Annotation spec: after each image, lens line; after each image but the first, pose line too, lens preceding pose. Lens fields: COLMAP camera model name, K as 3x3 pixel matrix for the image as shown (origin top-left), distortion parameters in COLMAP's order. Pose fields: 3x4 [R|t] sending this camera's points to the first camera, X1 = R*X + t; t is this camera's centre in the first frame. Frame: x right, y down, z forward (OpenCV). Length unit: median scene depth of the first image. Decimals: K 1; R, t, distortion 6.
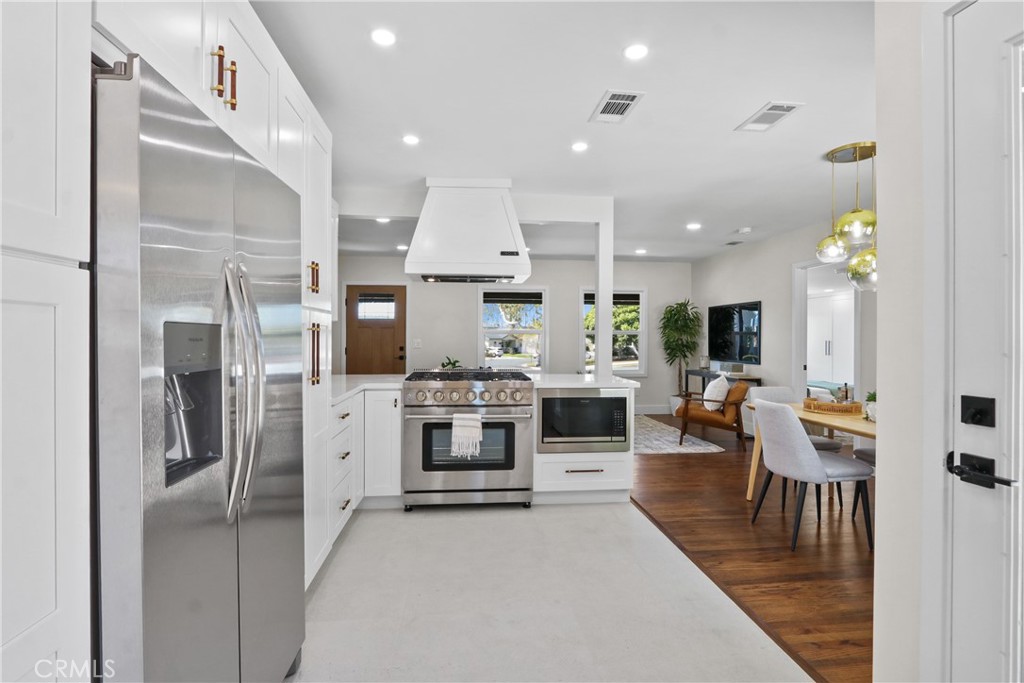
lens RADIAL K [[477.4, 0, 508.7], [0, 477.4, 342.4], [0, 0, 1]] dist [-0.021740, 0.006909]
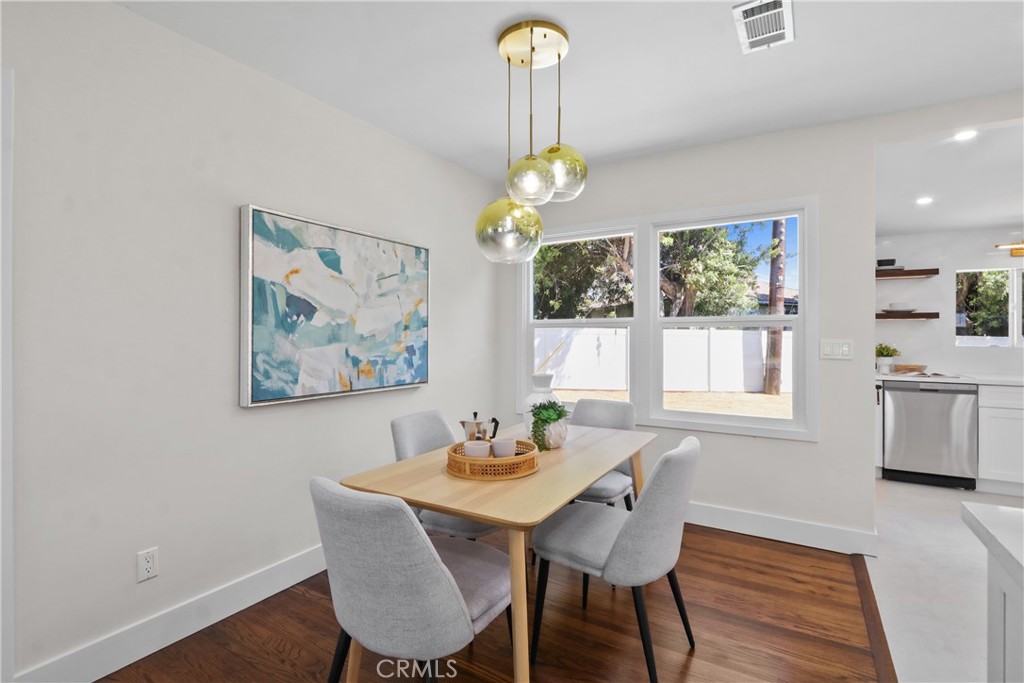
lens RADIAL K [[477.4, 0, 518.4], [0, 477.4, 335.6], [0, 0, 1]] dist [-0.021740, 0.006909]
pose [[-0.803924, -0.004933, 0.594712, 0.320143], [0.000192, 0.999963, 0.008555, -0.007279], [-0.594732, 0.006992, -0.803893, 1.341268]]
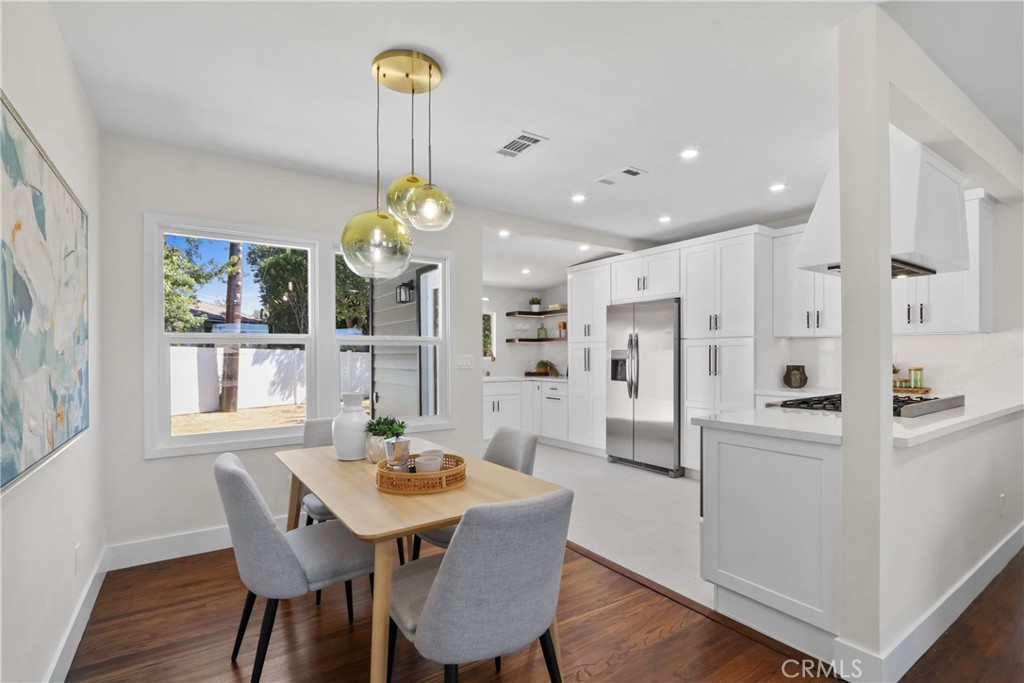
lens RADIAL K [[477.4, 0, 510.0], [0, 477.4, 355.5], [0, 0, 1]] dist [-0.021740, 0.006909]
pose [[-0.876047, -0.000517, -0.482225, 0.815537], [-0.006205, 0.999929, 0.010202, -0.005737], [0.482185, 0.011930, -0.875988, 1.450812]]
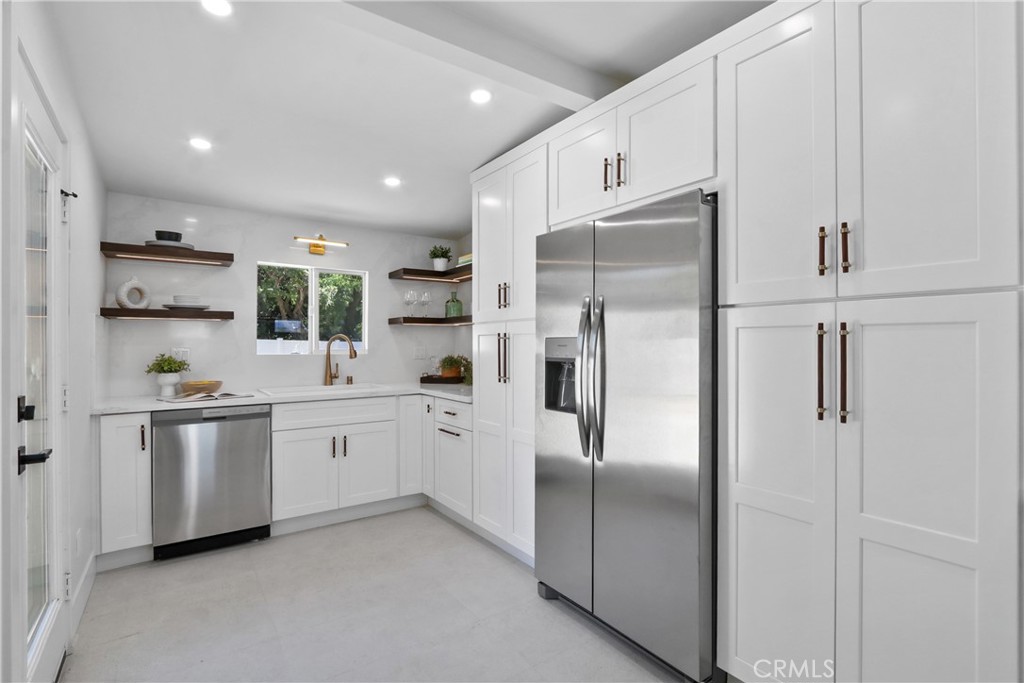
lens RADIAL K [[477.4, 0, 515.4], [0, 477.4, 342.9], [0, 0, 1]] dist [-0.021740, 0.006909]
pose [[-0.865063, -0.002894, -0.501655, 0.165052], [-0.008659, 0.999921, 0.009163, -0.008366], [0.501589, 0.012270, -0.865019, 0.820859]]
